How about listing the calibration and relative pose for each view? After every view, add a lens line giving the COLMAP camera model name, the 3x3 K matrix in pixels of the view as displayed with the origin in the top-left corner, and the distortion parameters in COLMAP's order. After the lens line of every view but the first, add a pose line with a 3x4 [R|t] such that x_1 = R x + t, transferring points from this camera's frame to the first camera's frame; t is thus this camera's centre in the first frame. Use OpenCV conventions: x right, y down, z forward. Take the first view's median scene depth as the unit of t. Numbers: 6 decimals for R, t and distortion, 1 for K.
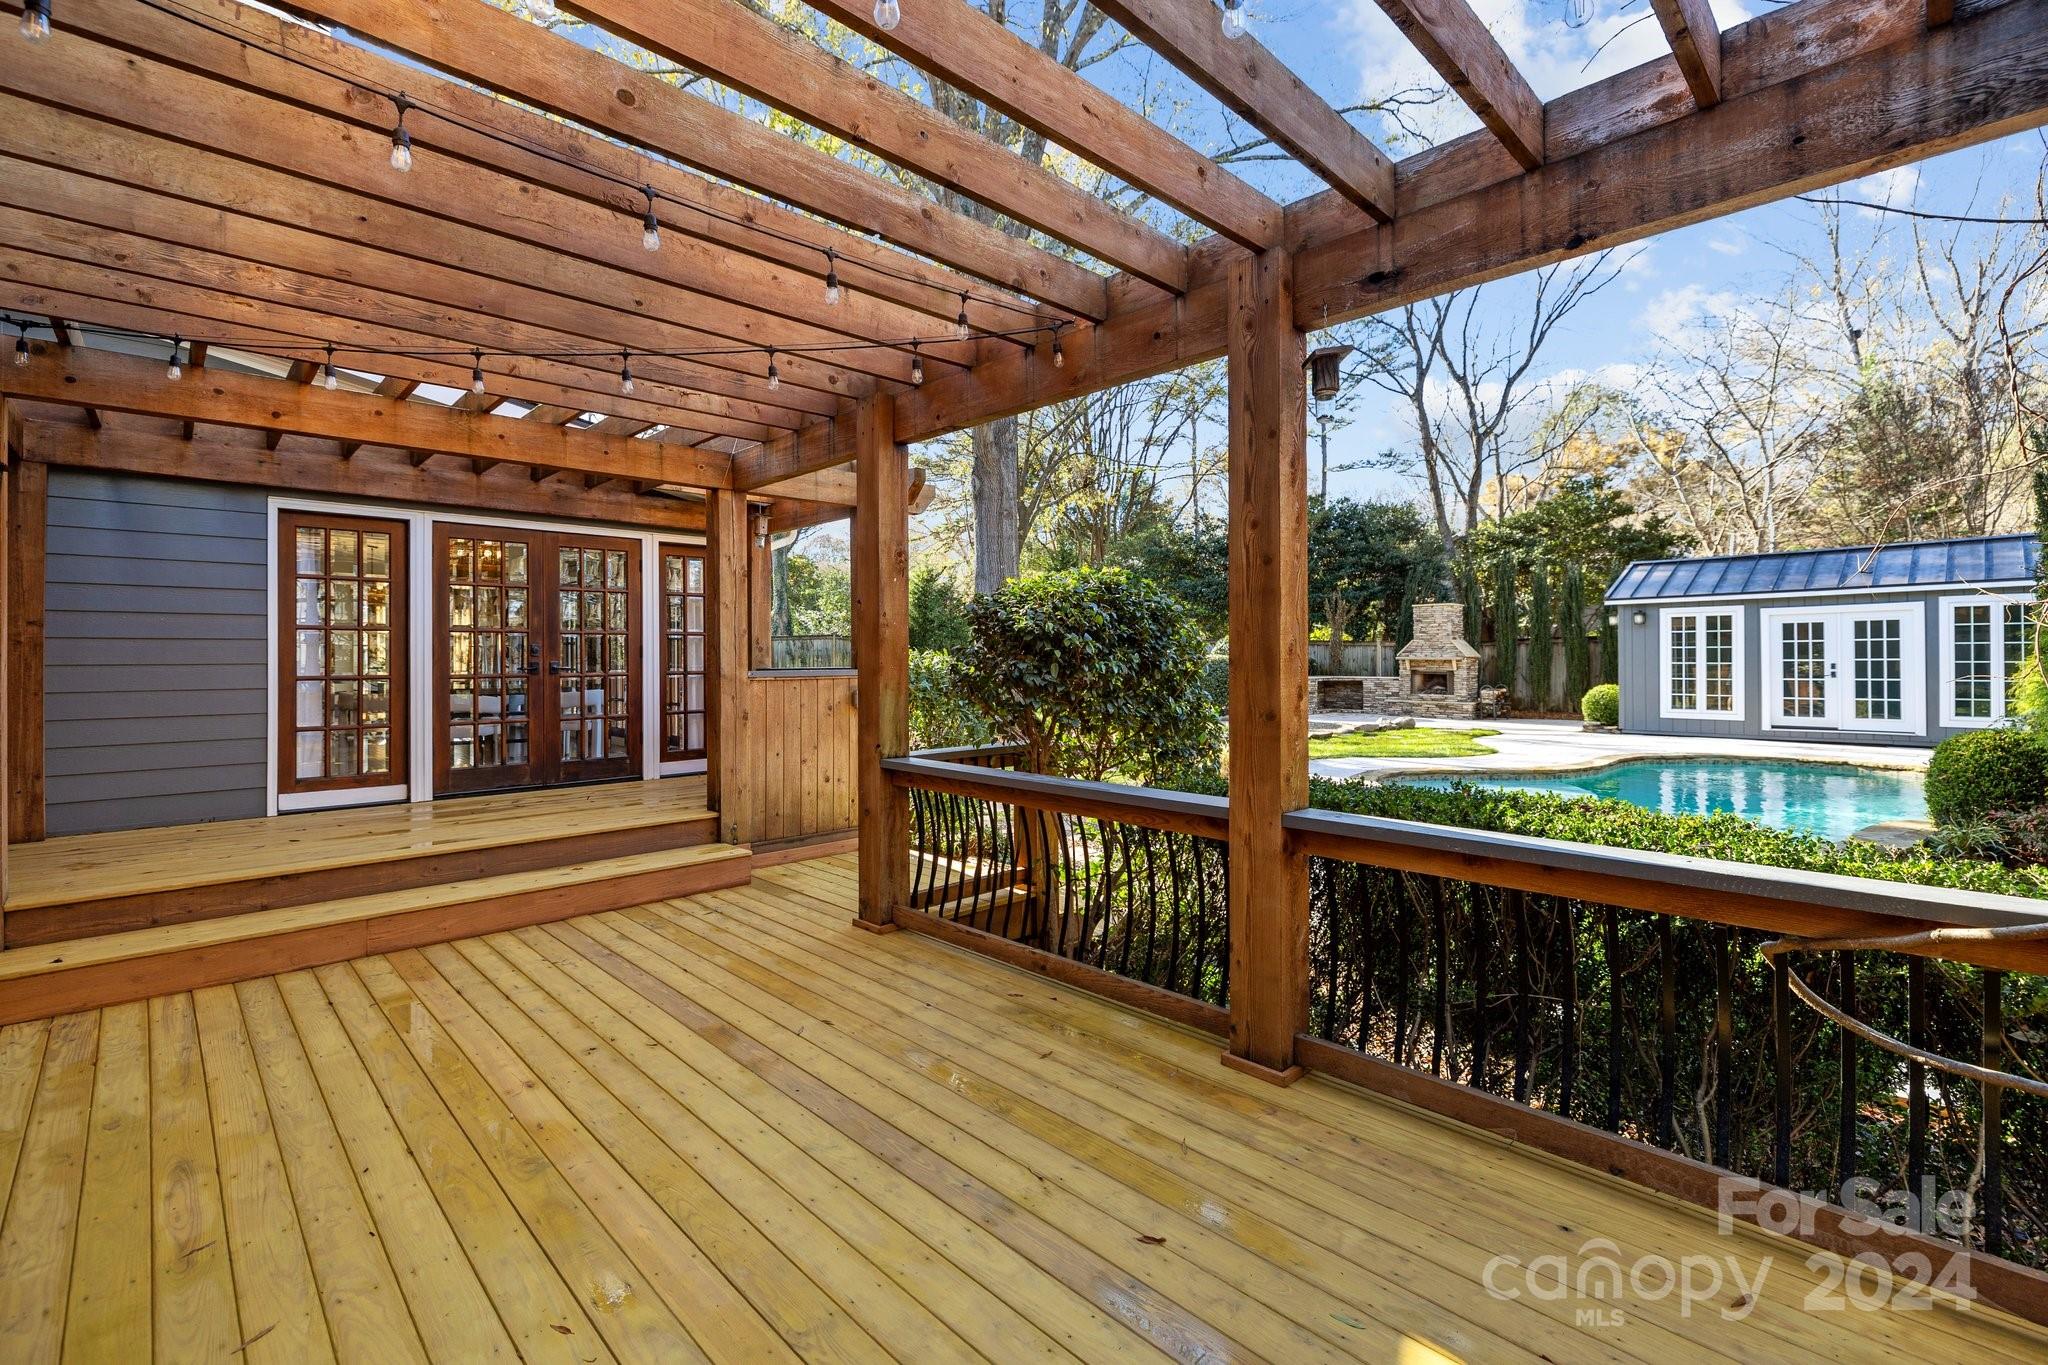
lens RADIAL K [[897.9, 0, 999.5], [0, 897.9, 656.5], [0, 0, 1]] dist [-0.000059, -0.000231]
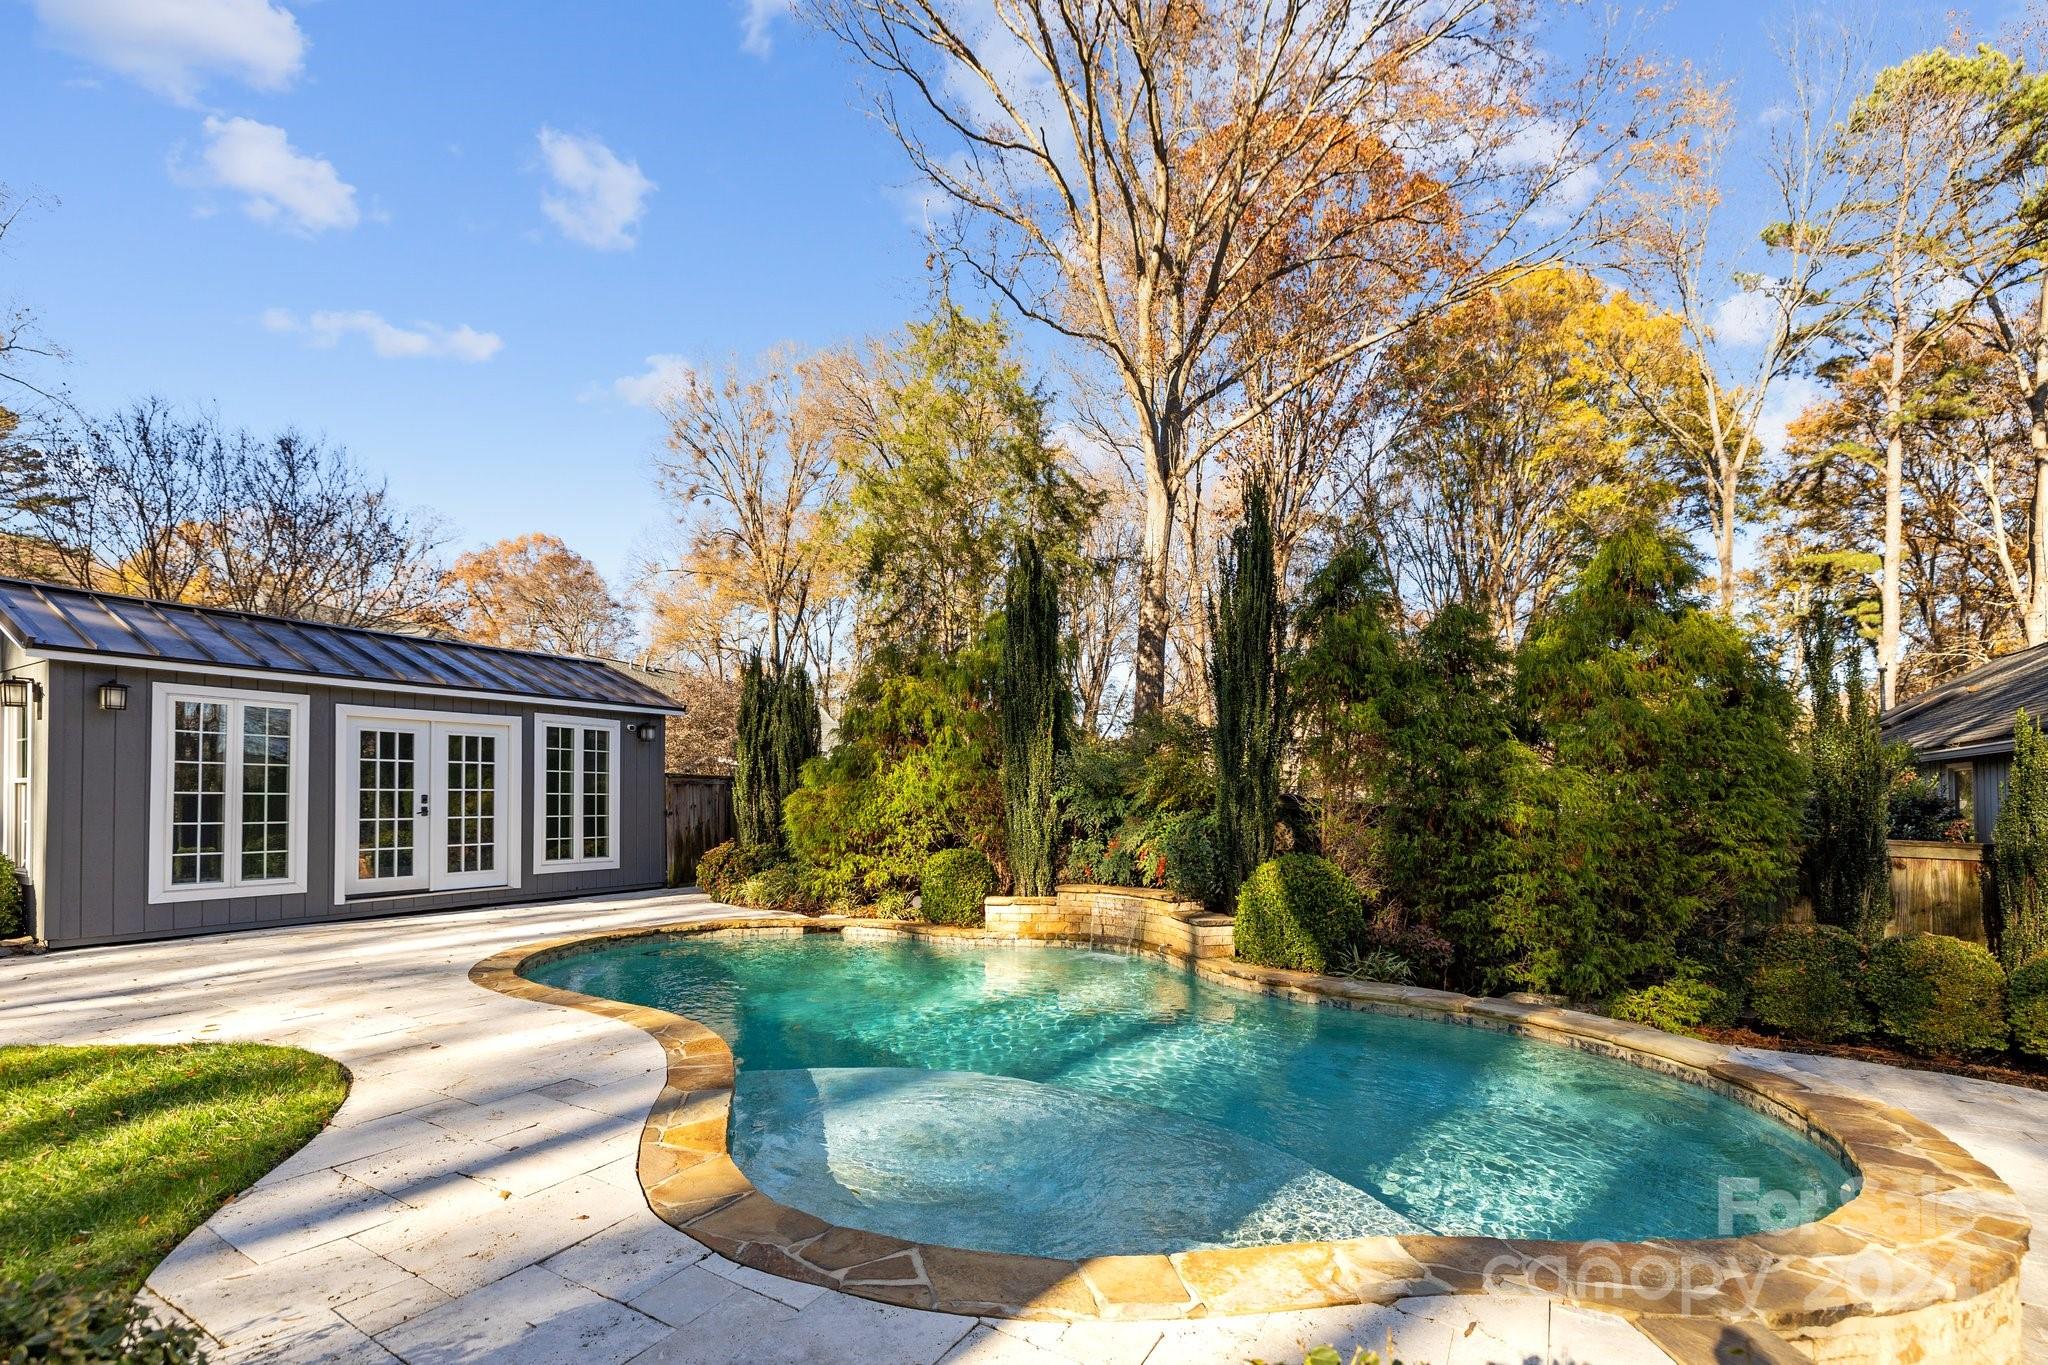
lens RADIAL K [[904.3, 0, 1026.1], [0, 904.3, 784.8], [0, 0, 1]] dist [0.000546, 0.000148]
pose [[-0.302291, 0.019442, 0.953017, 0.120270], [-0.004056, 0.999757, -0.021682, 0.011731], [-0.953207, -0.010420, -0.302139, 0.696193]]
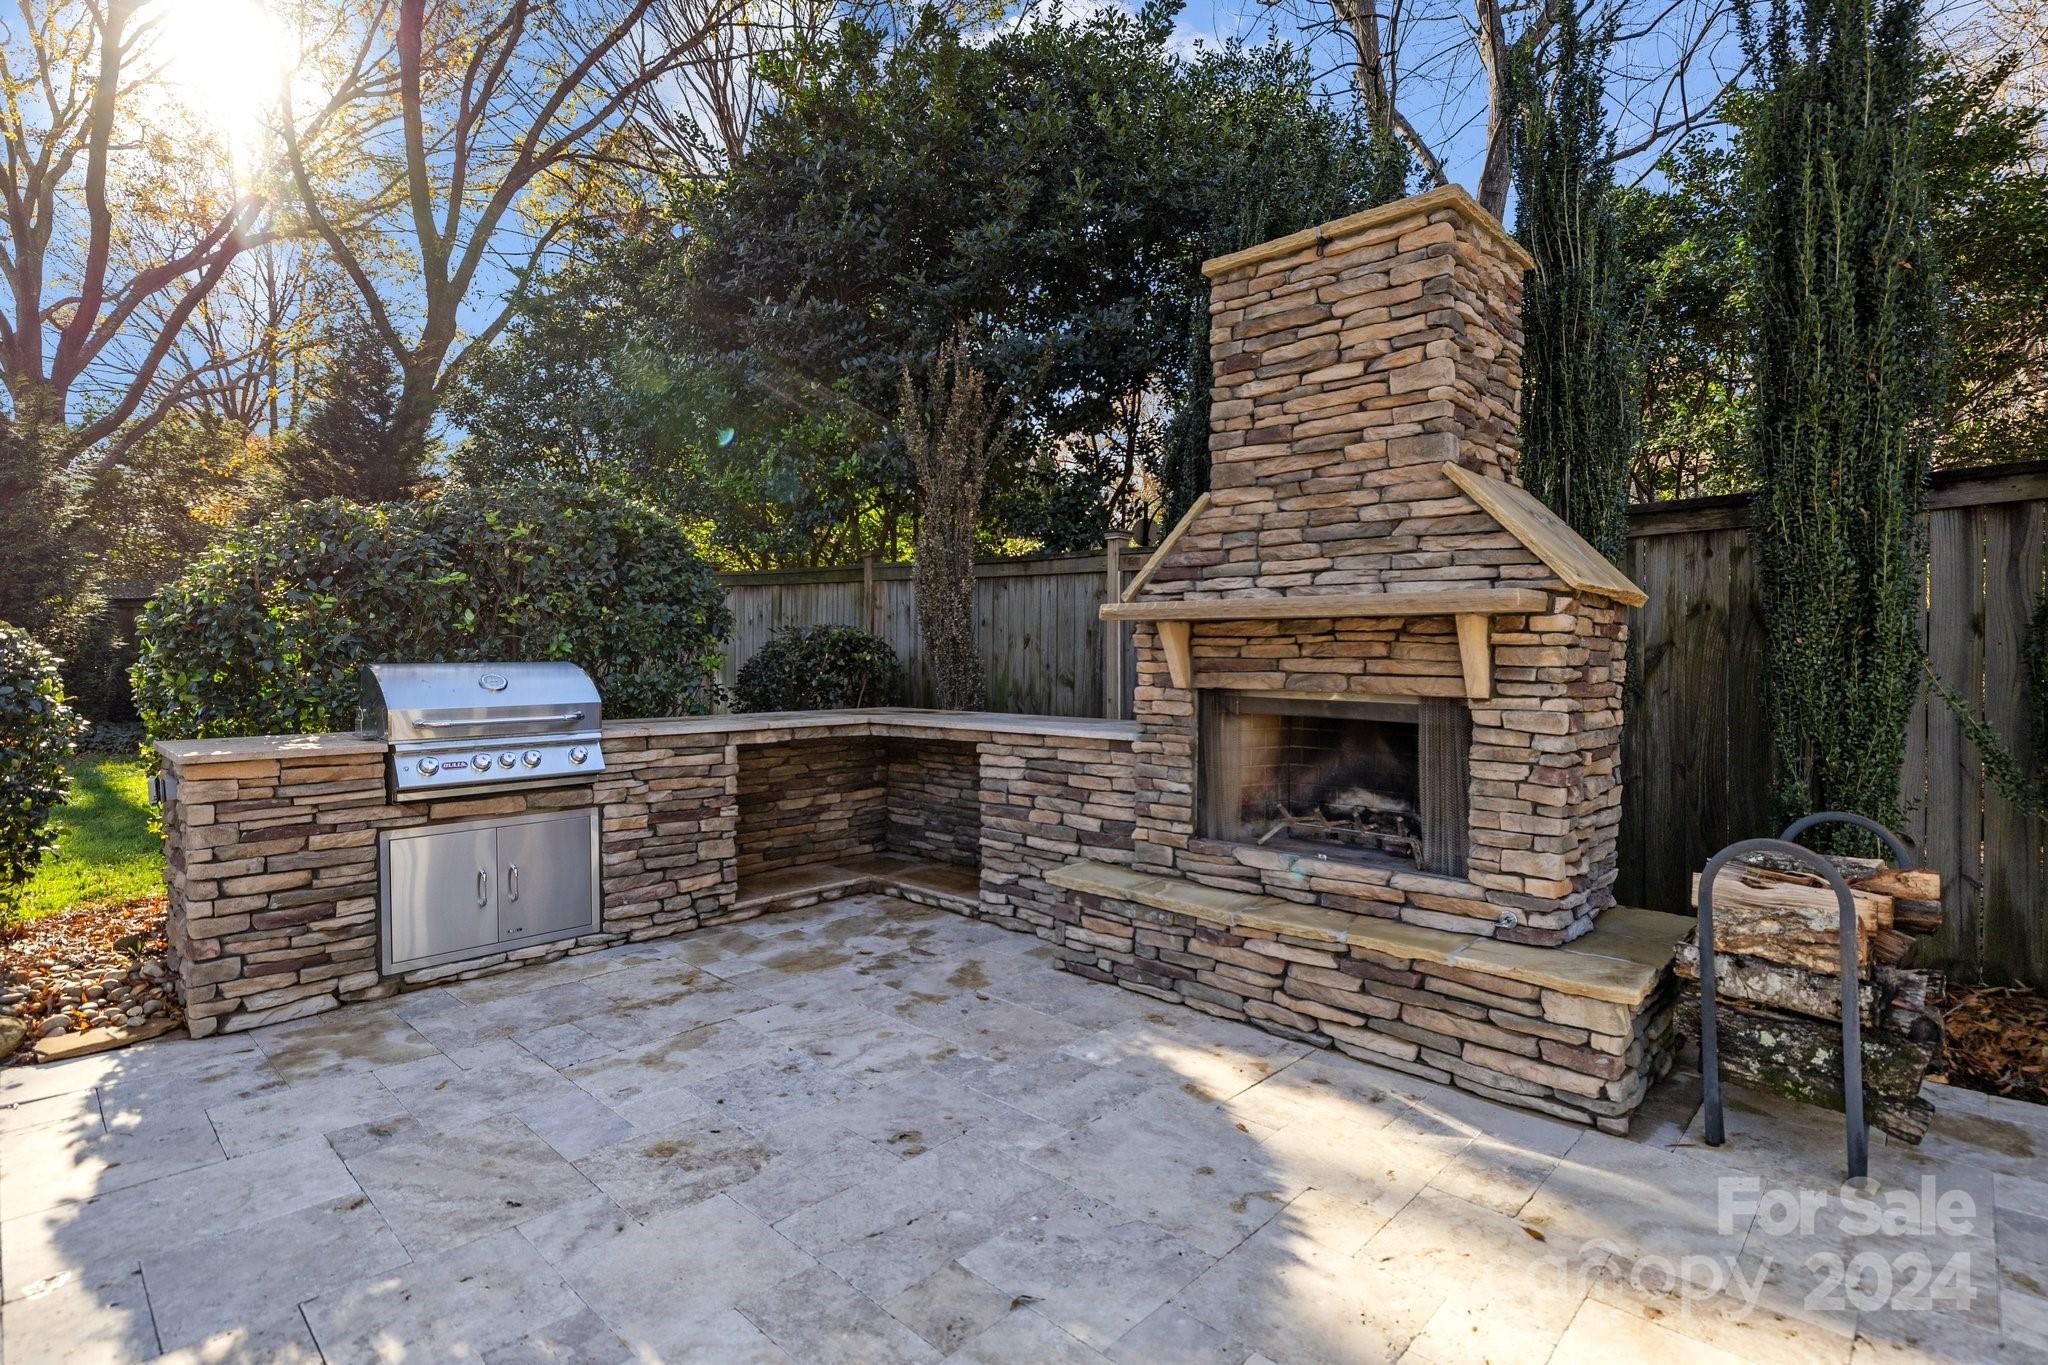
lens RADIAL K [[998.7, 0, 1014.8], [0, 998.7, 673.7], [0, 0, 1]] dist [-0.007436, -0.000432]
pose [[0.996480, 0.003232, 0.083772, 0.568579], [-0.004486, 0.999881, 0.014787, 0.013774], [-0.083714, -0.015110, 0.996375, 1.144766]]
